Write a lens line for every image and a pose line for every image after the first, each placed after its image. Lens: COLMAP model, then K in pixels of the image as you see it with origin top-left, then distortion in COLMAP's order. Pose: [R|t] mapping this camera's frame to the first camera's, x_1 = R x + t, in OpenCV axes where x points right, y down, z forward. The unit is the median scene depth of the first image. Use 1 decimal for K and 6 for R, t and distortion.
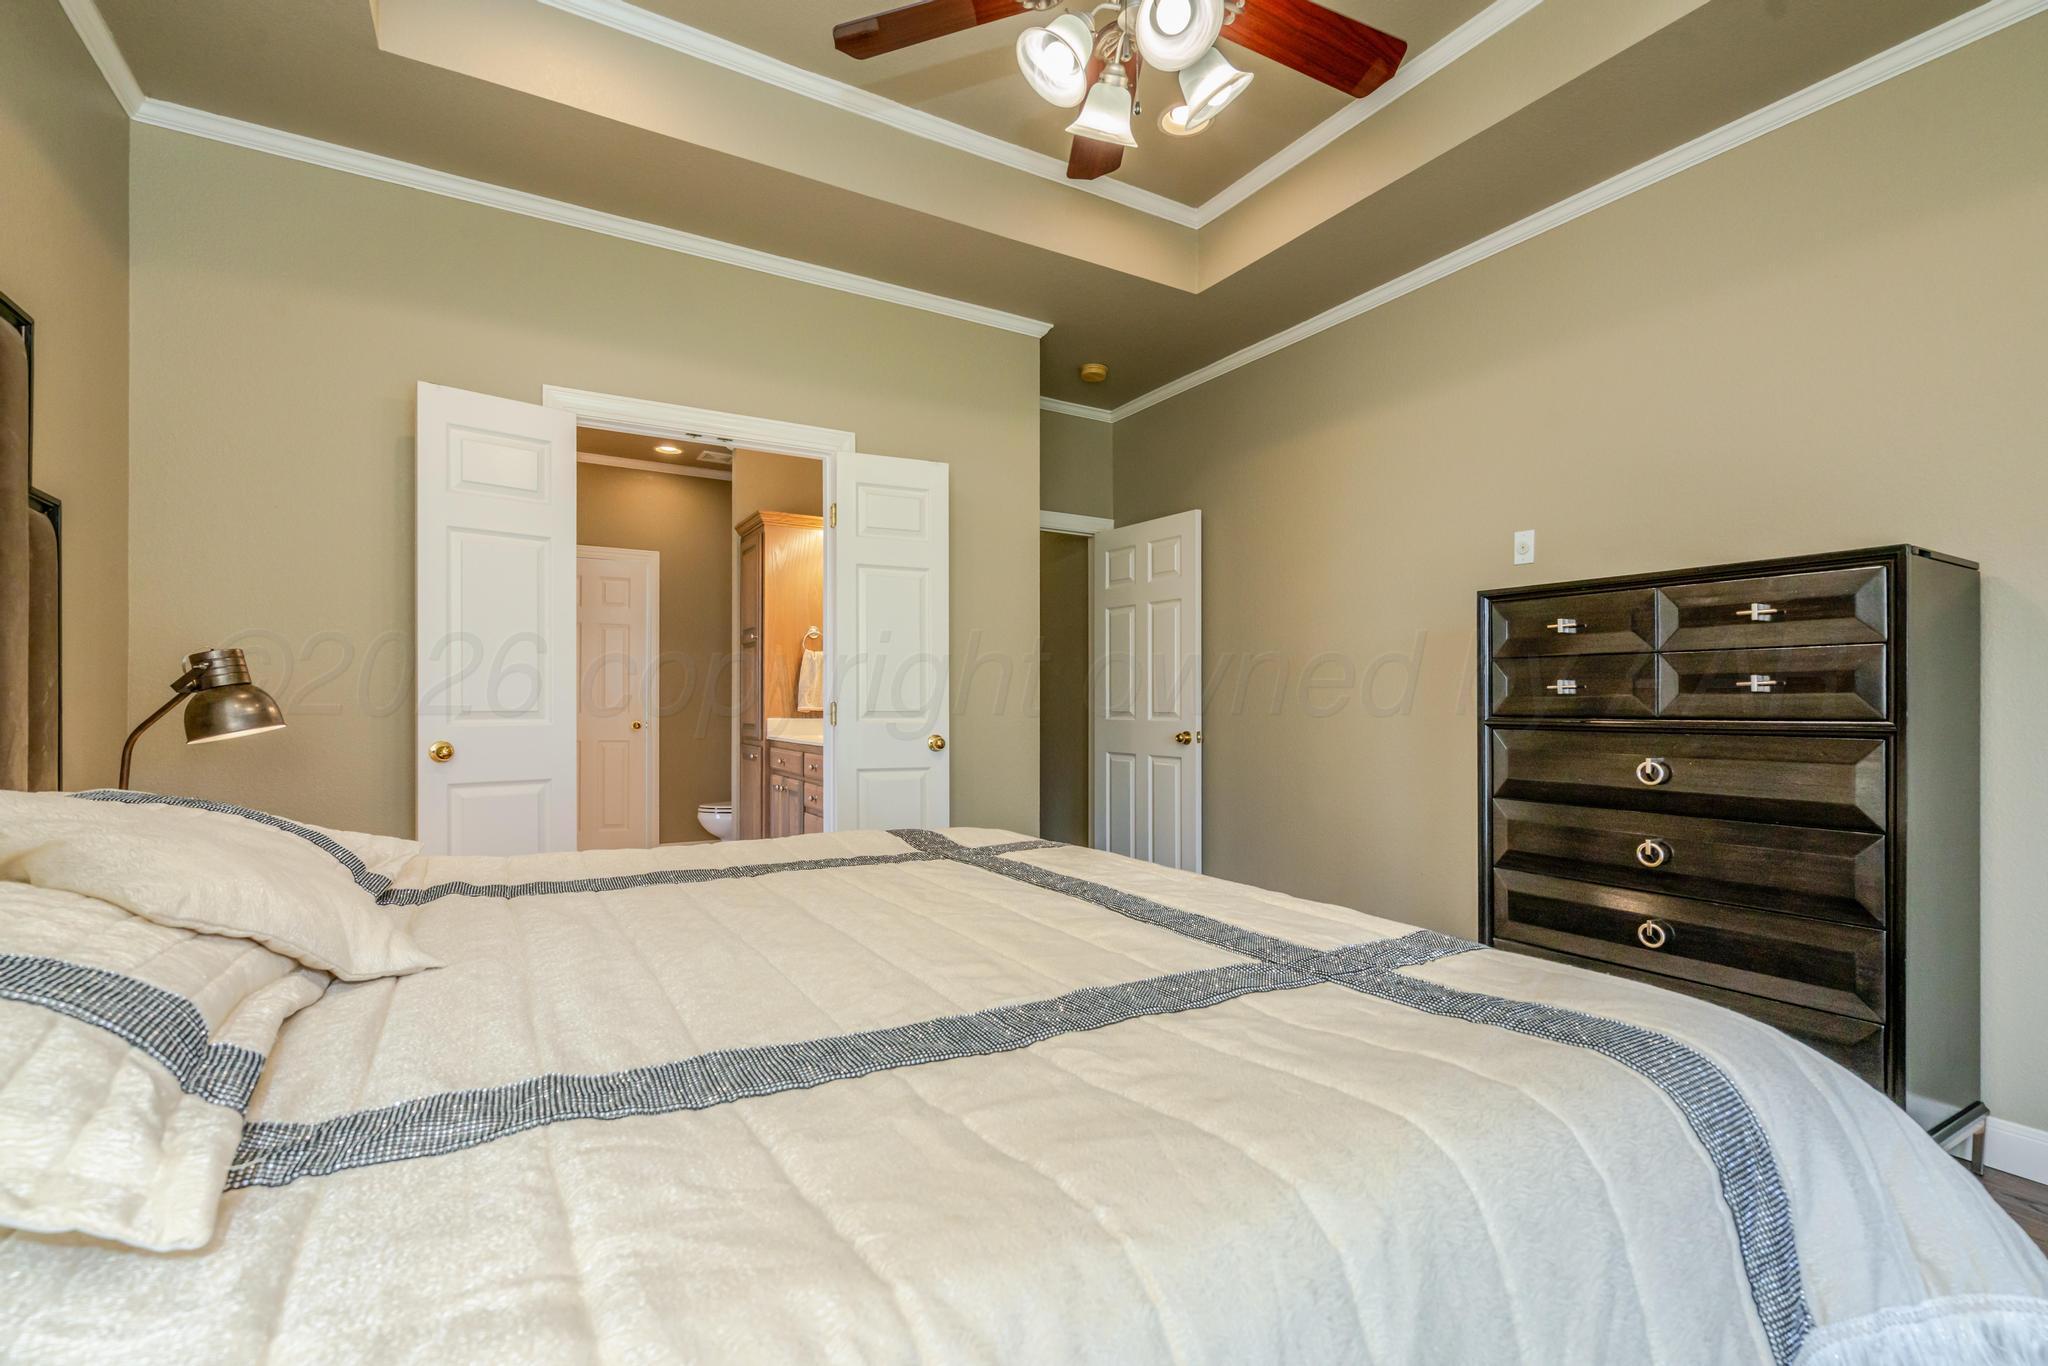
lens RADIAL K [[927.7, 0, 1020.5], [0, 927.7, 687.6], [0, 0, 1]] dist [-0.001149, 0.001407]
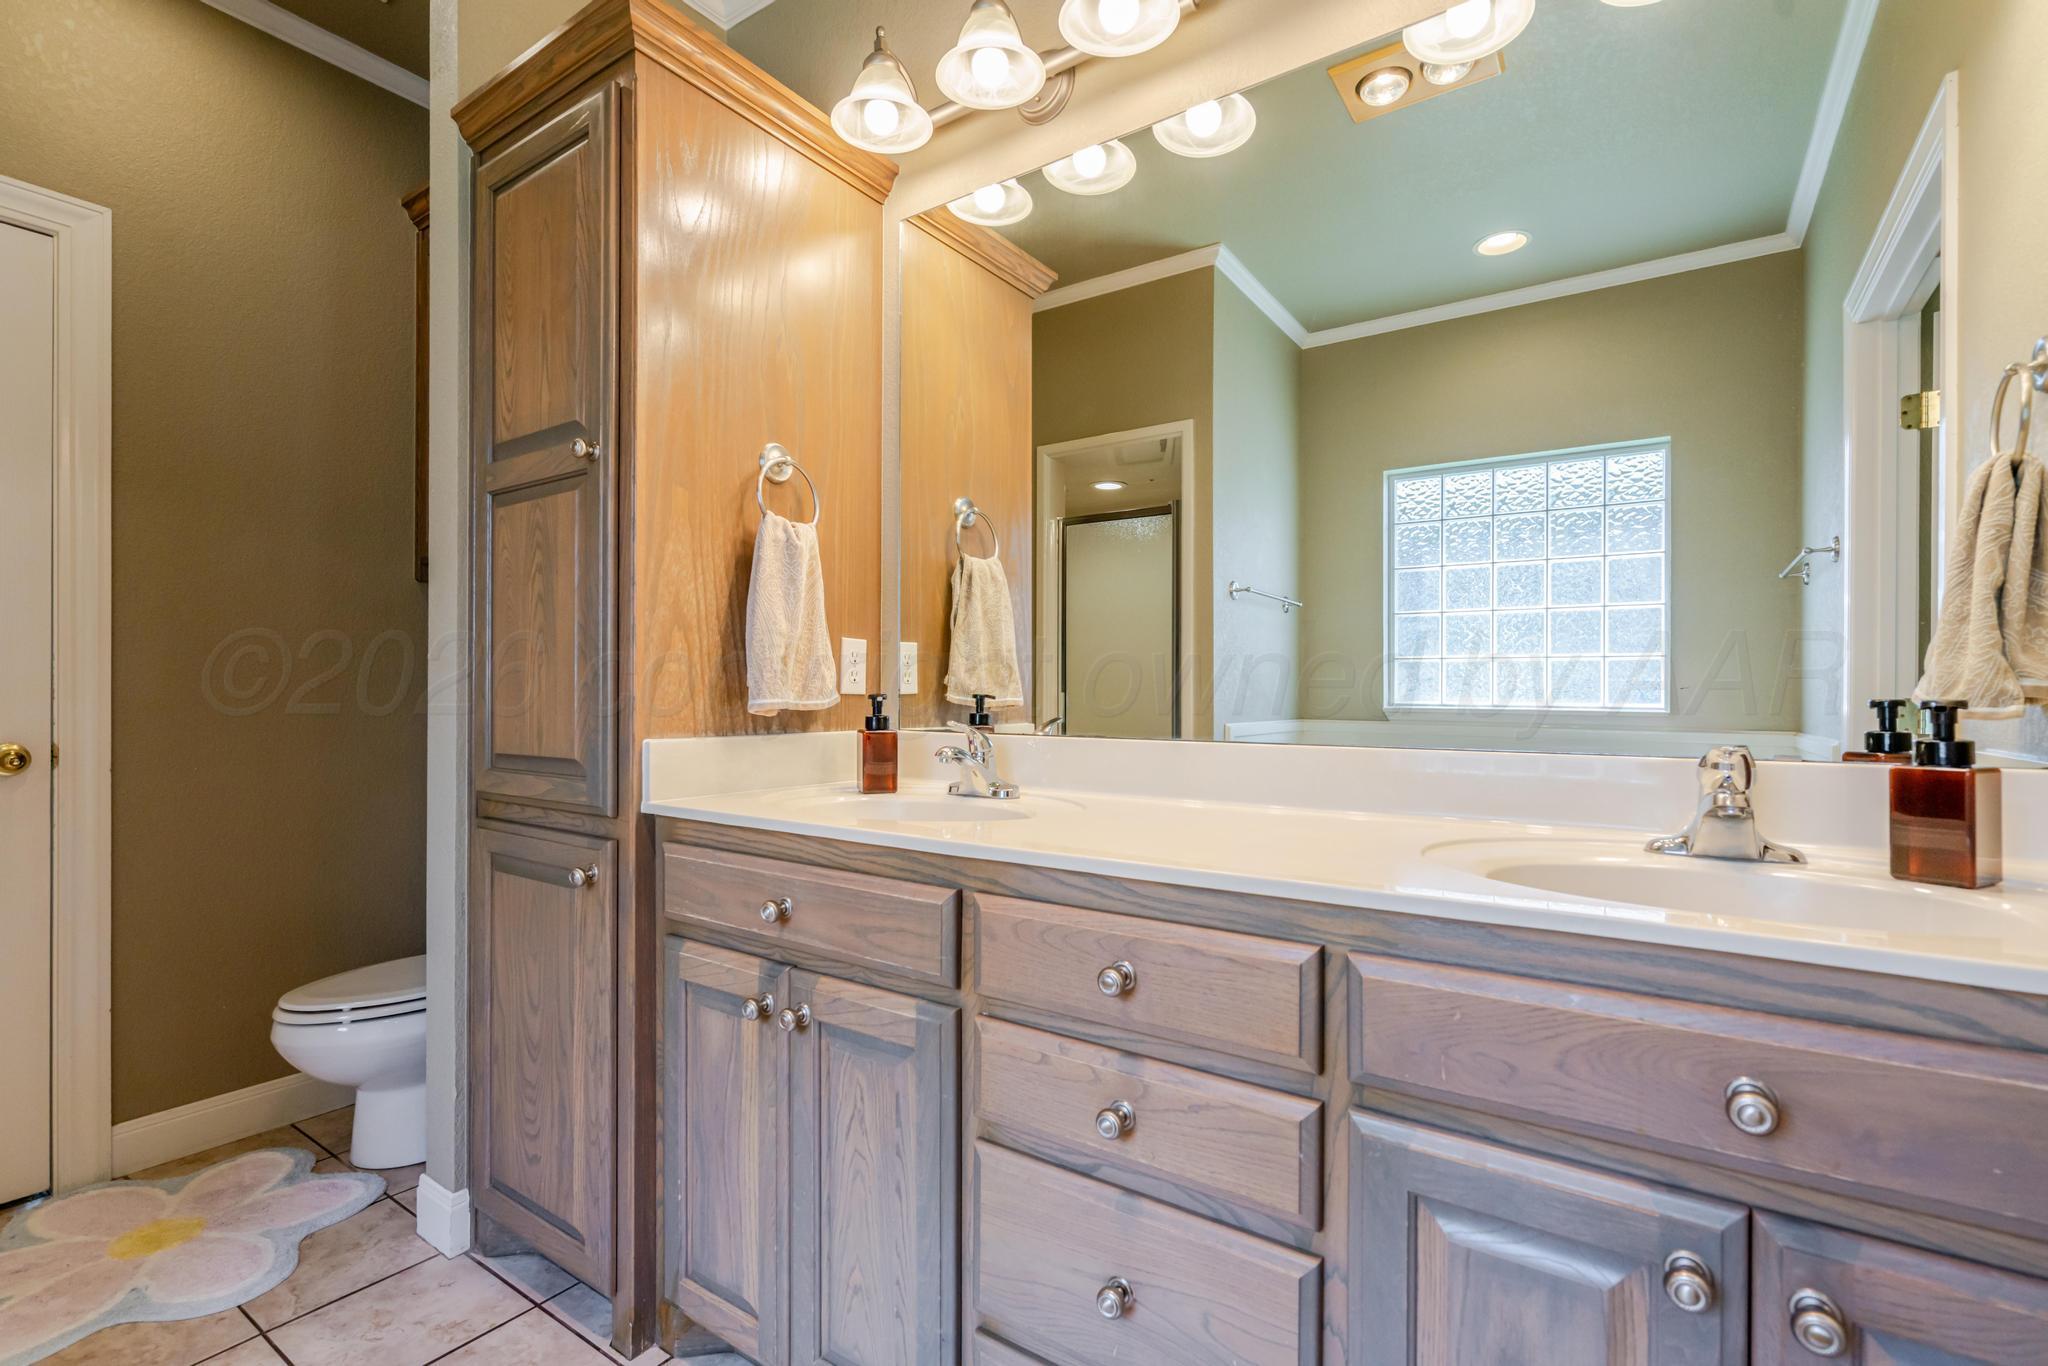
lens RADIAL K [[901.1, 0, 1039.9], [0, 901.1, 695.7], [0, 0, 1]] dist [-0.003239, 0.000700]
pose [[0.905711, 0.003699, 0.423881, -0.275124], [-0.010399, 0.999855, 0.013493, 0.014816], [-0.423769, -0.016628, 0.905618, 0.694111]]
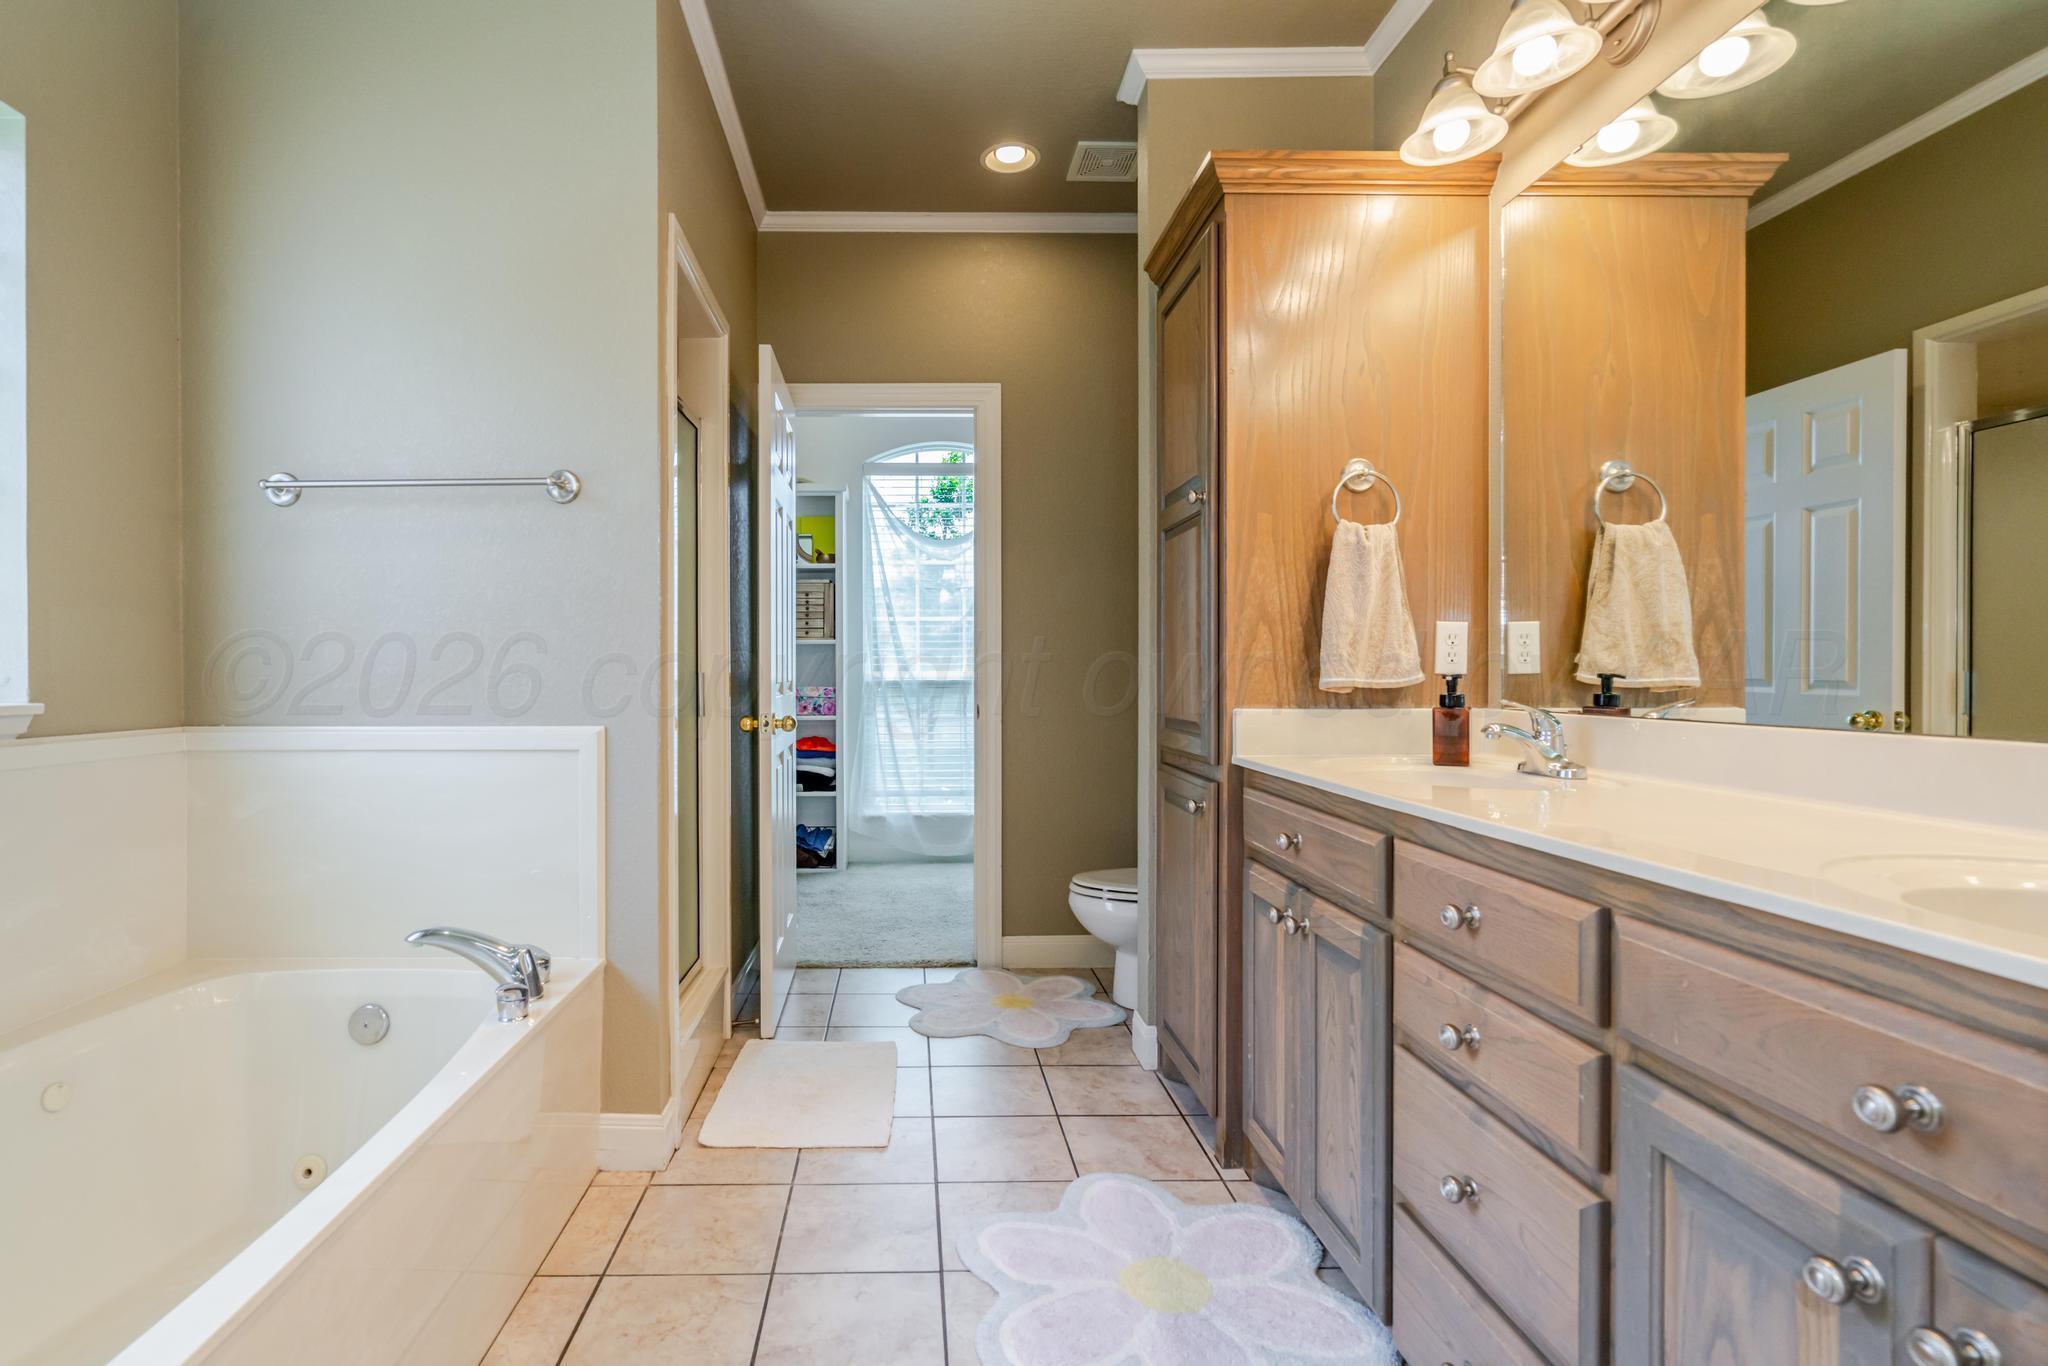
lens RADIAL K [[928.6, 0, 1025.8], [0, 928.6, 681.5], [0, 0, 1]] dist [-0.000638, 0.000599]
pose [[0.917446, 0.003697, -0.397844, -0.199017], [0.005397, 0.999749, 0.021736, 0.013543], [0.397825, -0.022088, 0.917196, 0.618634]]
